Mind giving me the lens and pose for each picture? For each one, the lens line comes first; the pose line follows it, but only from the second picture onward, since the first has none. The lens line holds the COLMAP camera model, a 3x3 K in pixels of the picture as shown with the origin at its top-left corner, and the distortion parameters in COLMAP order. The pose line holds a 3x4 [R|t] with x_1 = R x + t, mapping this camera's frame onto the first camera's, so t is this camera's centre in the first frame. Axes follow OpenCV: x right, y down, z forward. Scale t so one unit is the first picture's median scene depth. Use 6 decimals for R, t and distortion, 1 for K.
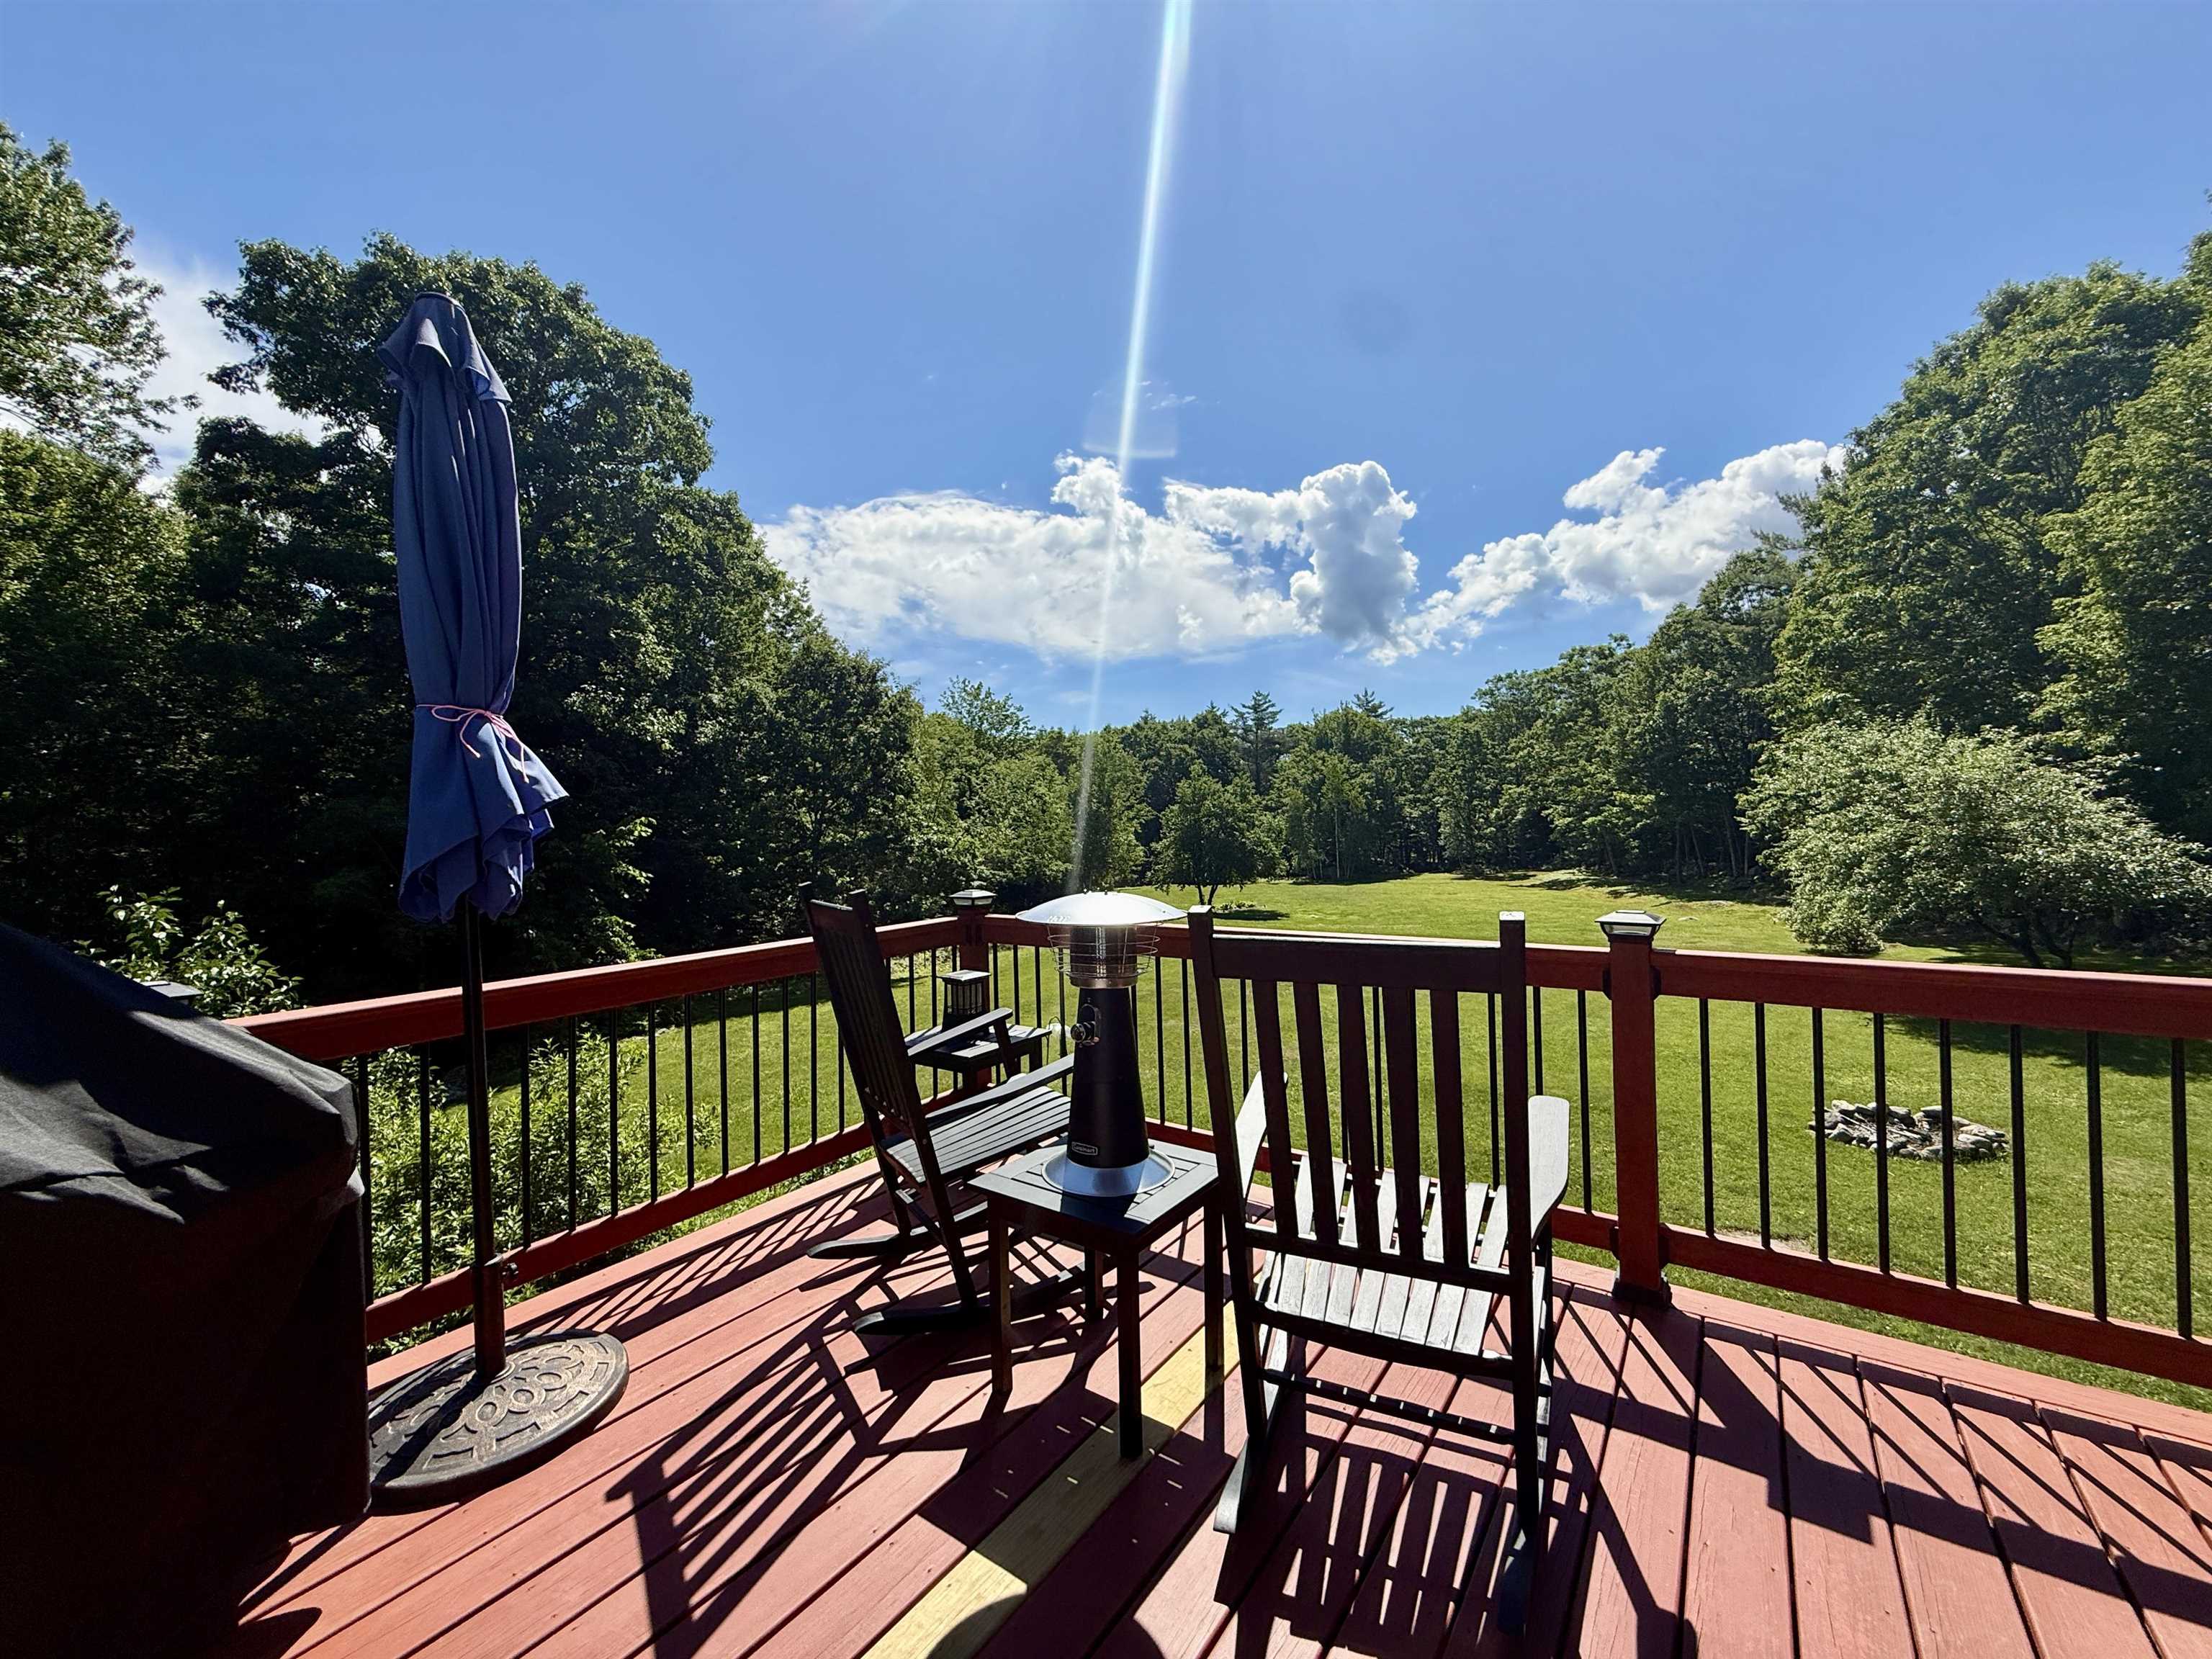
lens RADIAL K [[885.8, 0, 1098.5], [0, 885.8, 826.1], [0, 0, 1]] dist [-0.000514, 0.000021]
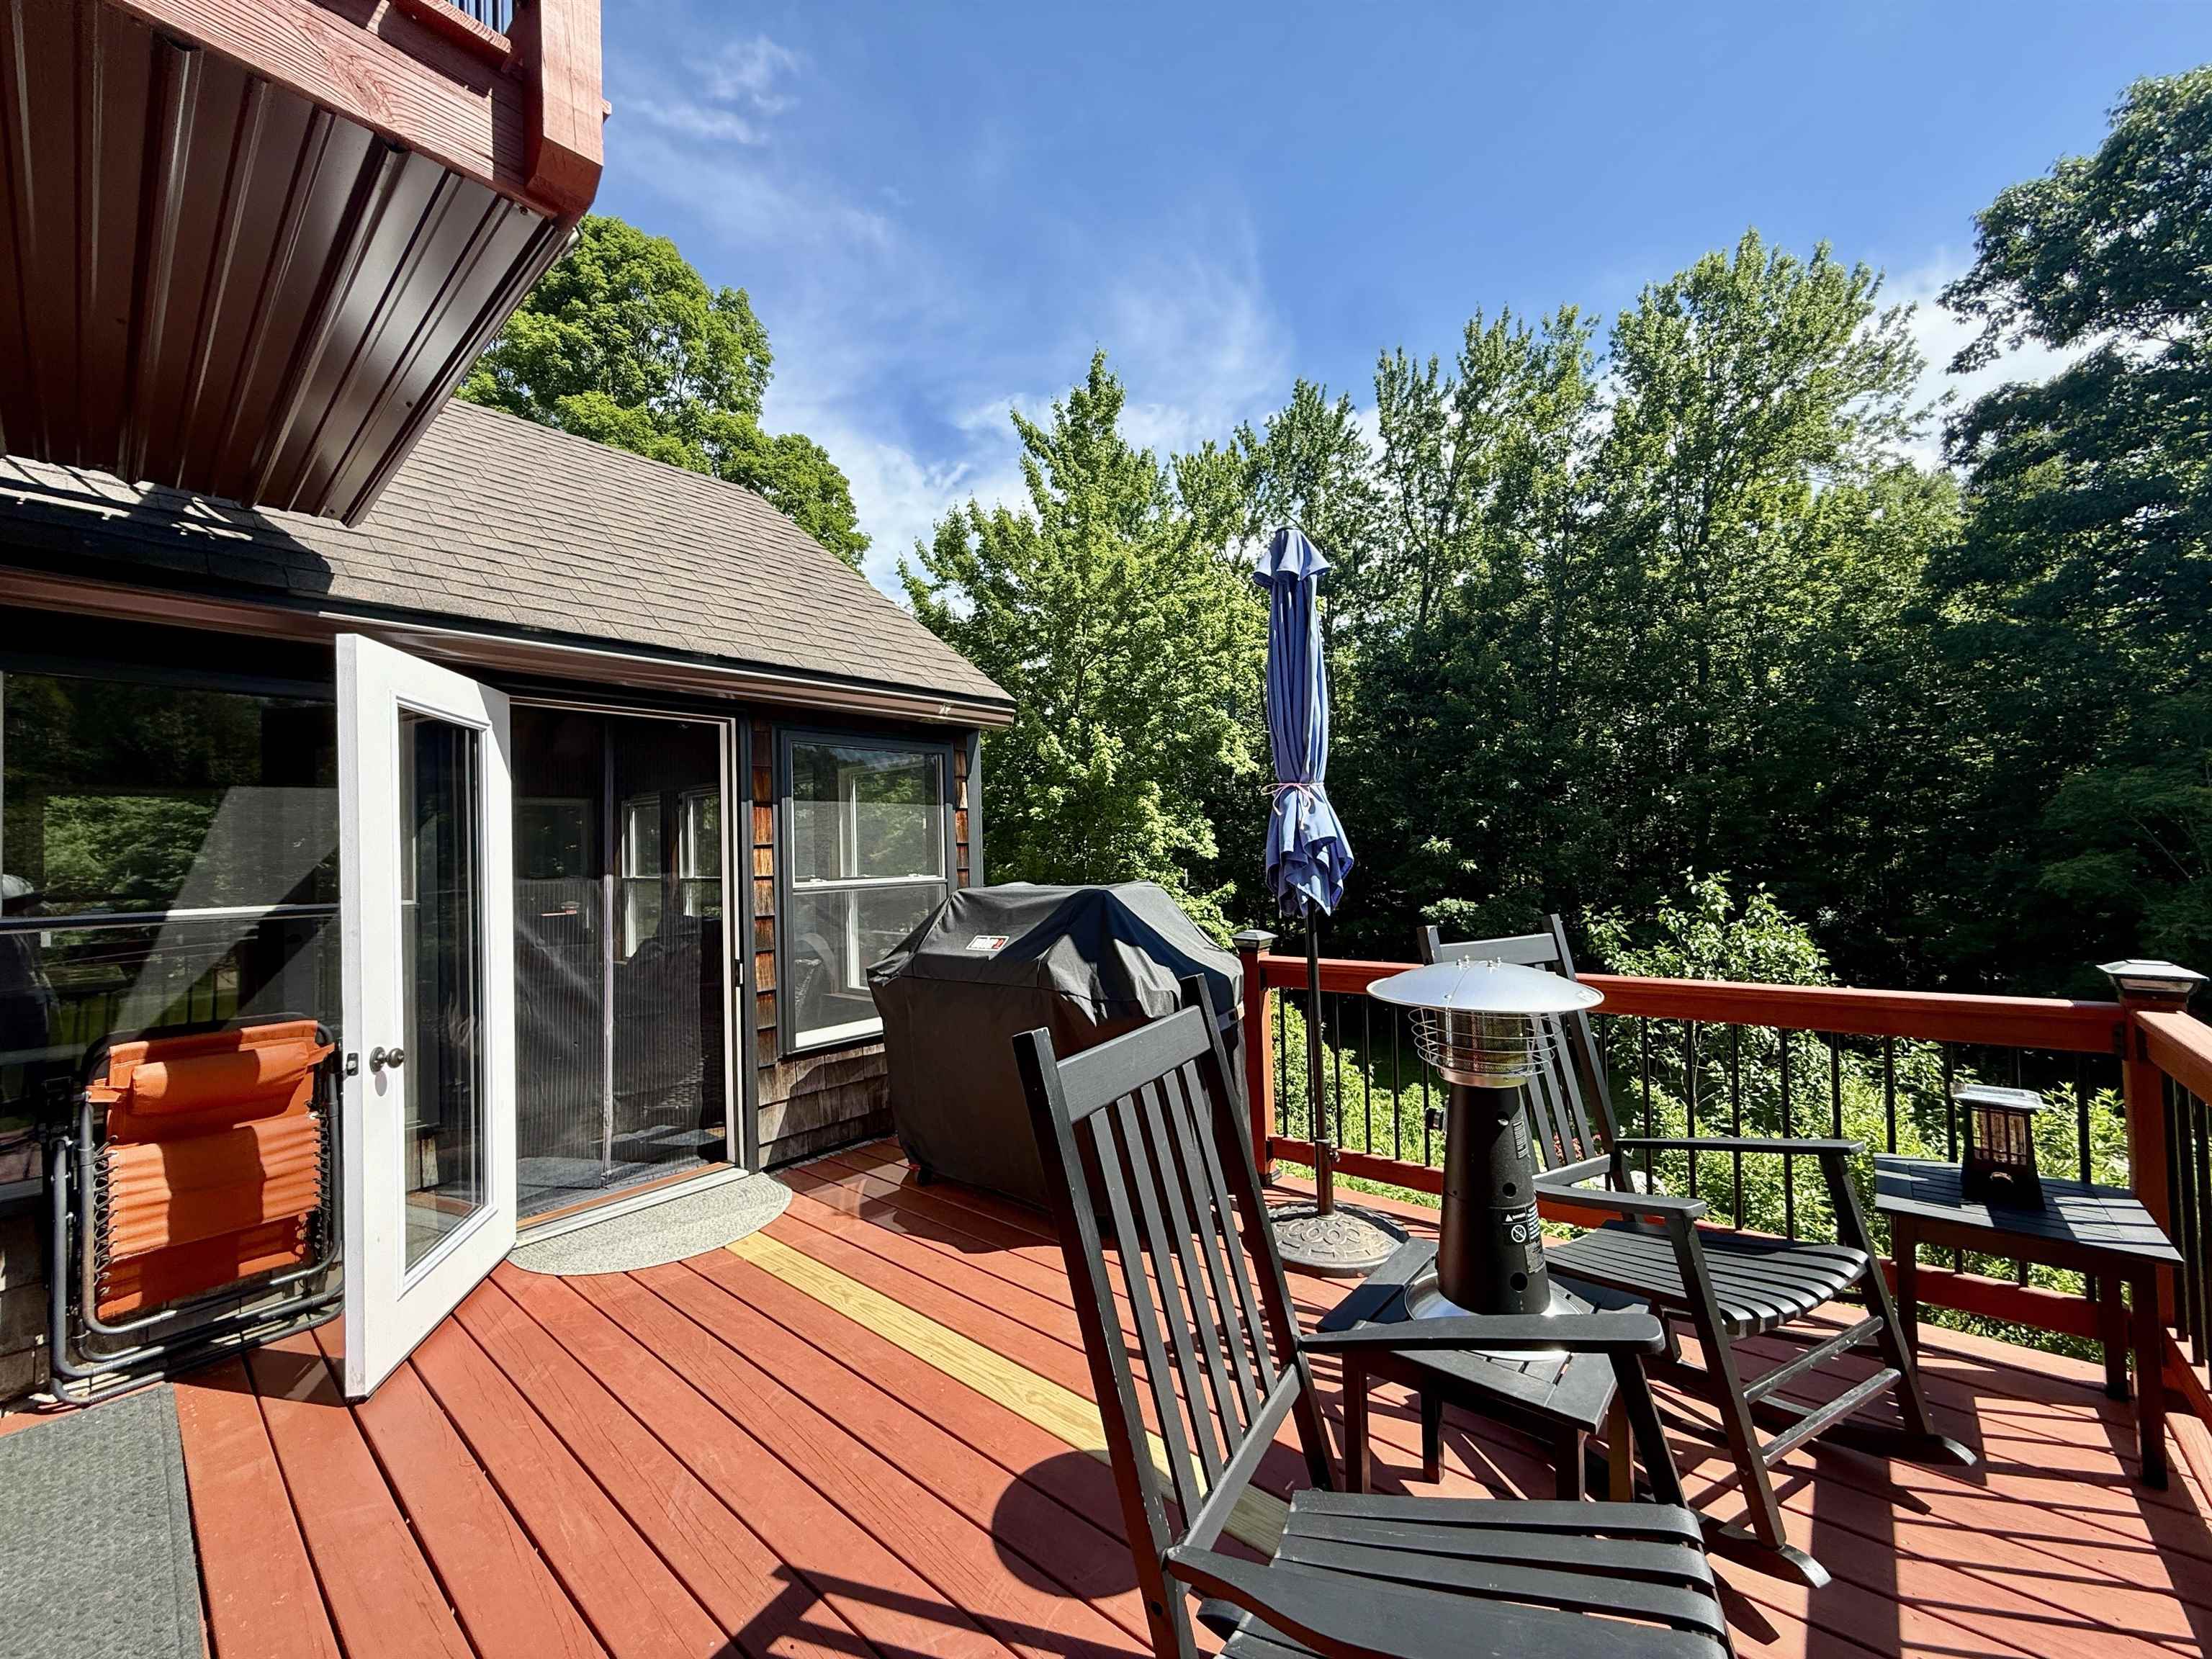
lens RADIAL K [[885.8, 0, 1106.5], [0, 885.8, 834.8], [0, 0, 1]] dist [-0.000514, 0.000021]
pose [[-0.084970, 0.010654, -0.996327, 0.107388], [0.032730, 0.999433, 0.007896, -0.007482], [0.995846, -0.031939, -0.085270, 0.097431]]
